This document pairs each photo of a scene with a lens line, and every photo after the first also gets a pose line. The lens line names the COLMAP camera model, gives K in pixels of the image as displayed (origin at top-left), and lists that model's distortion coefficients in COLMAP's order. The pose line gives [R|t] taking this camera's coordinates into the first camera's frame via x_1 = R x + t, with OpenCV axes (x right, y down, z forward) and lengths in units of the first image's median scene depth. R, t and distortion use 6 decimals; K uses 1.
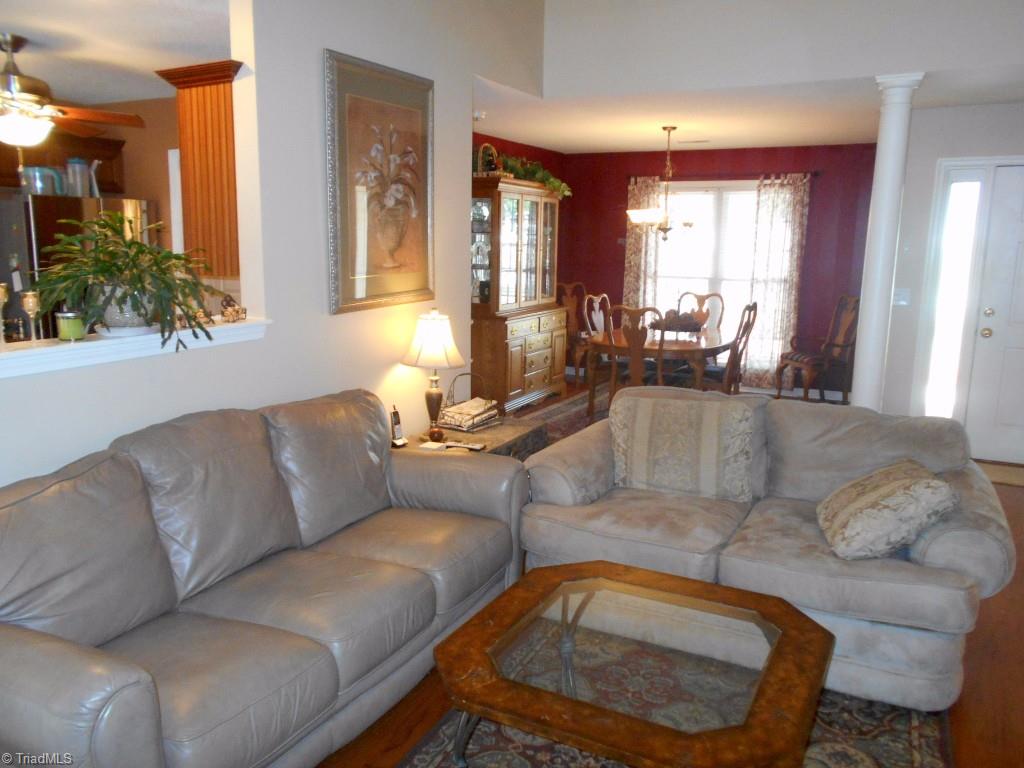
lens RADIAL K [[803.9, 0, 510.7], [0, 803.9, 392.0], [0, 0, 1]] dist [-0.021472, 0.013050]
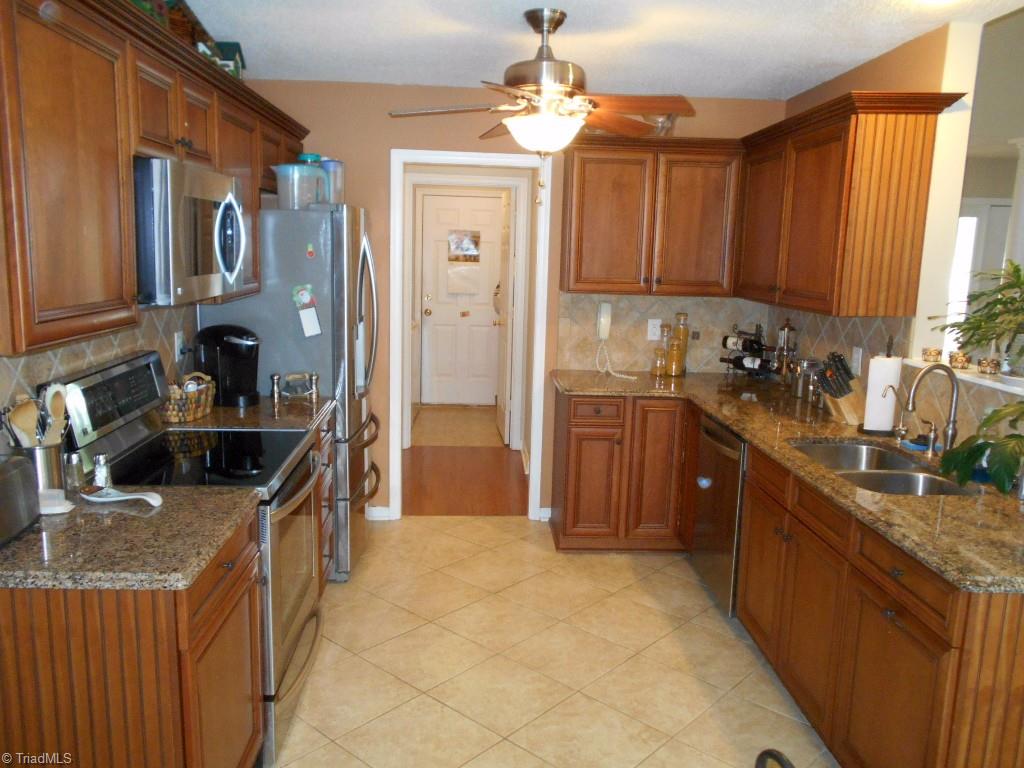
lens RADIAL K [[803.9, 0, 511.9], [0, 803.9, 380.7], [0, 0, 1]] dist [-0.021472, 0.013050]
pose [[0.868935, -0.072715, 0.489555, -0.522326], [0.079307, 0.996824, 0.007295, -0.049136], [-0.488530, 0.032486, 0.871942, 0.176818]]
